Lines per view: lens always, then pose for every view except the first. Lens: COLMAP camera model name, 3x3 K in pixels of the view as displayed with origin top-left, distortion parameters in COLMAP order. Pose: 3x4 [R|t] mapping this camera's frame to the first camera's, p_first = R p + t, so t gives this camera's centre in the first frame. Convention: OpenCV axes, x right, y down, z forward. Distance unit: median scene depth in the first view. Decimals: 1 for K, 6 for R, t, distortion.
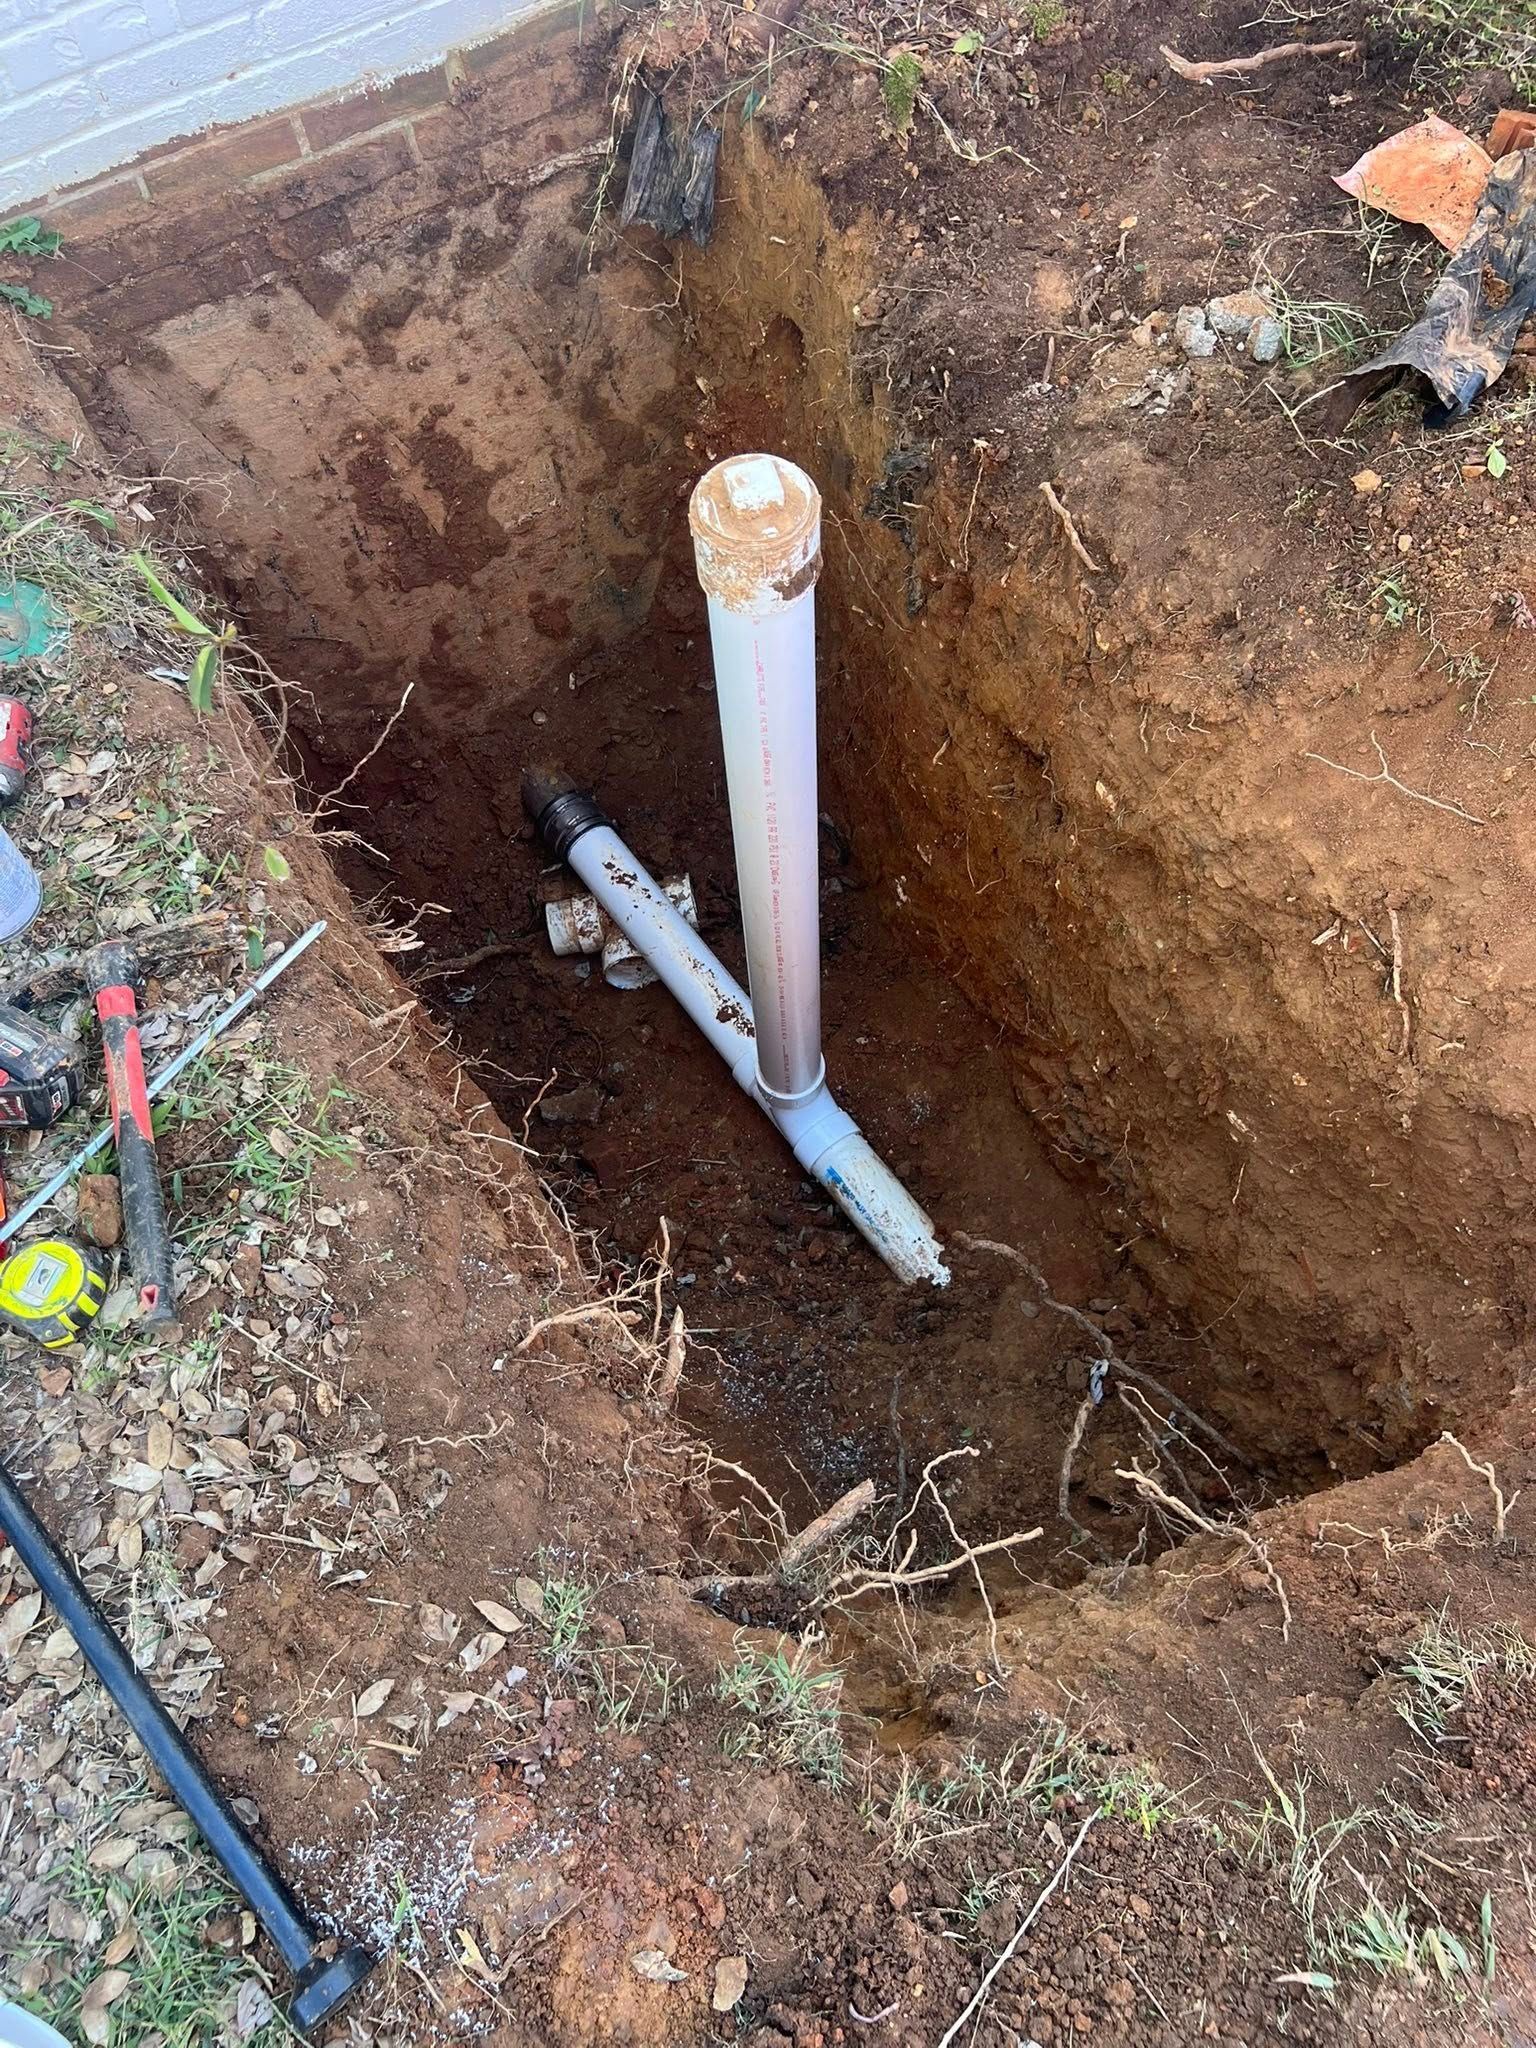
lens RADIAL K [[1661.6, 0, 768.0], [0, 1661.6, 1024.0], [0, 0, 1]] dist [0.060578, -0.110479]
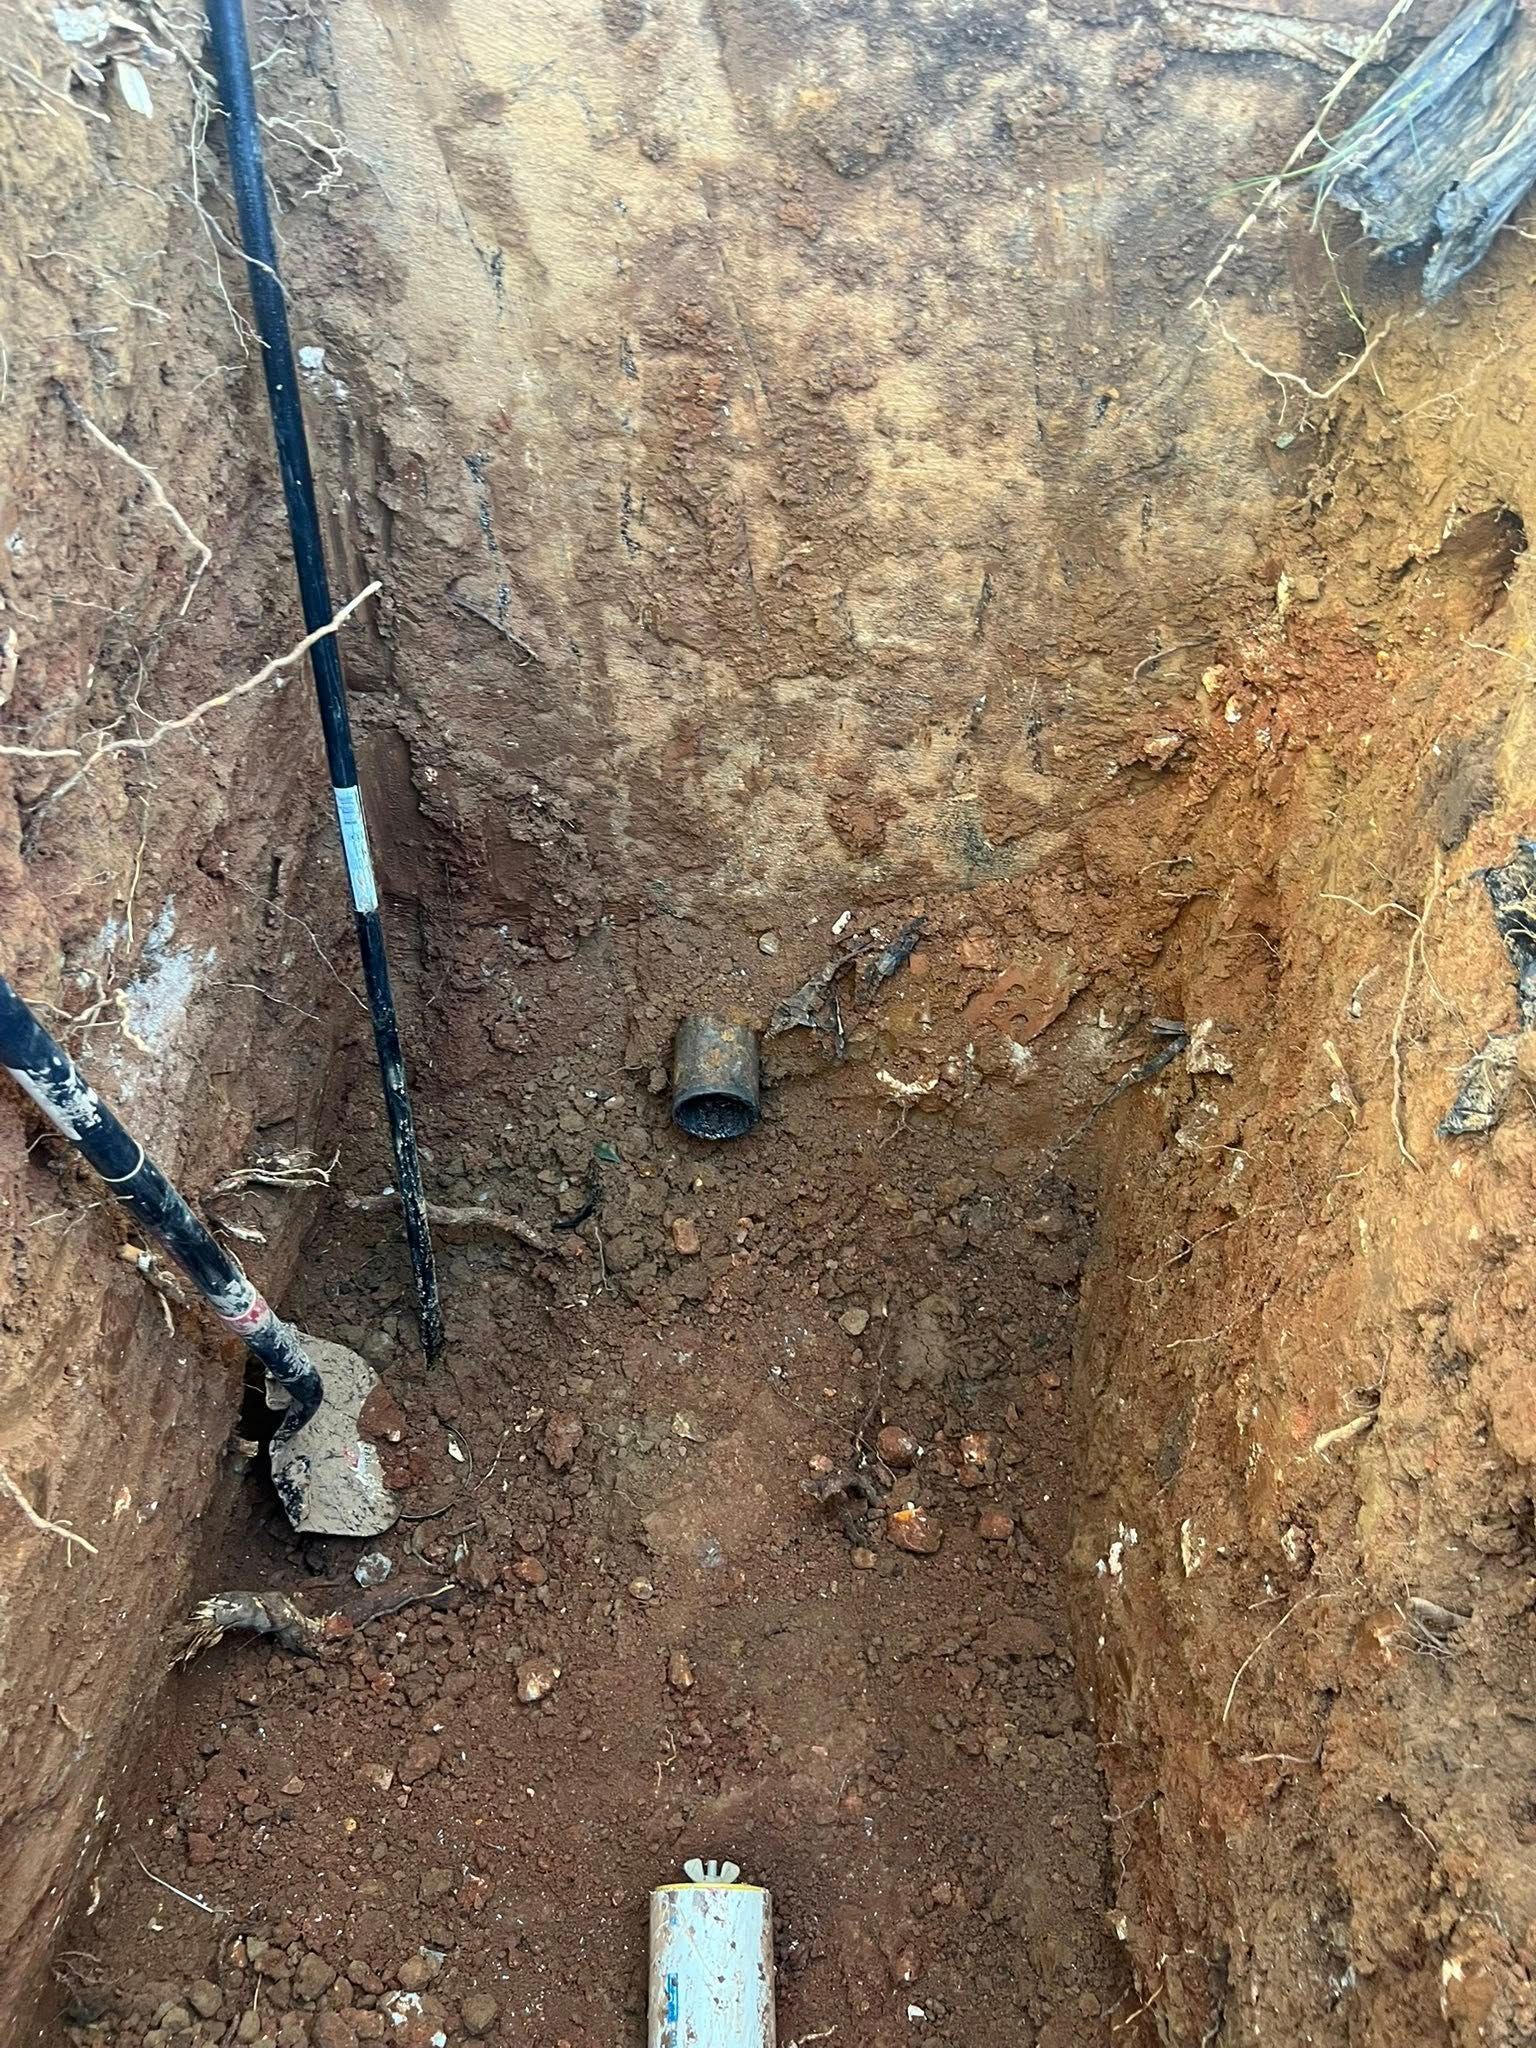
lens RADIAL K [[1661.6, 0, 768.0], [0, 1661.6, 1024.0], [0, 0, 1]] dist [0.060578, -0.110479]
pose [[0.819898, 0.531525, -0.212715, 0.016173], [-0.561416, 0.819242, -0.116852, -0.104218], [0.112156, 0.215228, 0.970102, 0.485340]]
